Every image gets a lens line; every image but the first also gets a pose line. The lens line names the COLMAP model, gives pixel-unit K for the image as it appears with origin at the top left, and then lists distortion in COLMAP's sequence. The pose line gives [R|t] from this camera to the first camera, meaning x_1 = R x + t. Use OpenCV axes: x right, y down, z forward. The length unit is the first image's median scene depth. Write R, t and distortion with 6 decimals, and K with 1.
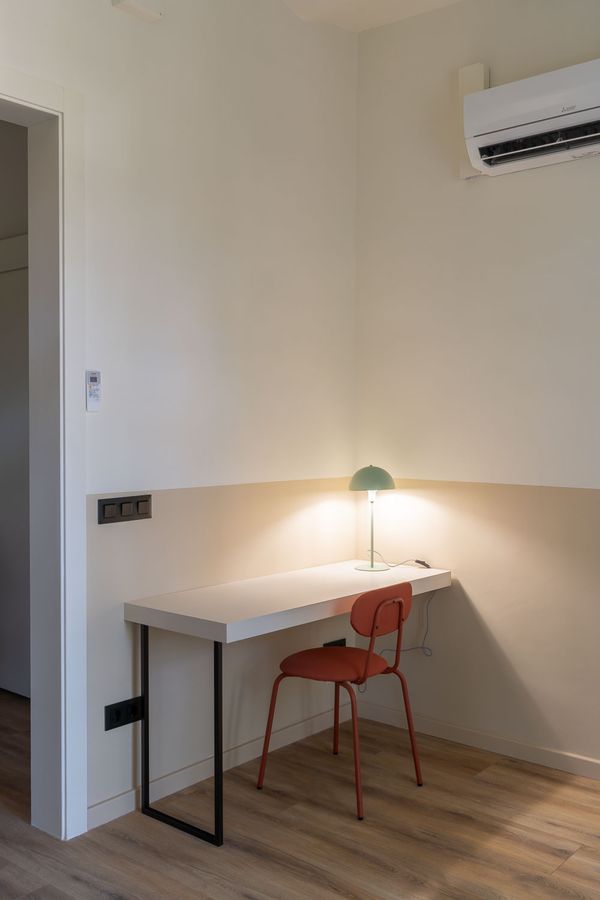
lens RADIAL K [[885.6, 0, 300.0], [0, 885.6, 450.0], [0, 0, 1]] dist [-0.000162, 0.023935]
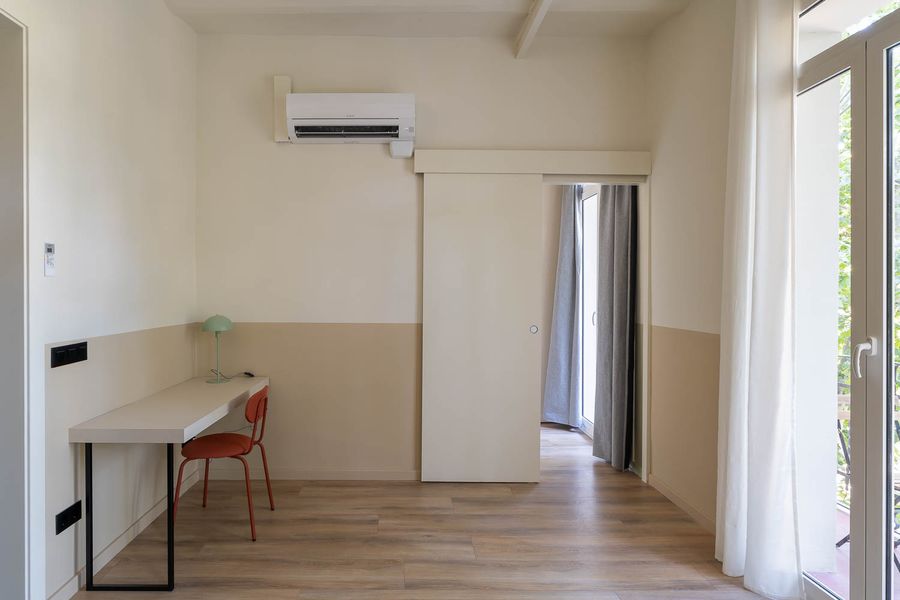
lens RADIAL K [[501.3, 0, 401.3], [0, 501.3, 298.3], [0, 0, 1]] dist [0.001074, 0.000548]
pose [[0.767533, -0.010785, 0.640919, -0.291288], [0.018936, 0.999804, -0.005853, 0.000213], [-0.640730, 0.016629, 0.767587, 0.147222]]
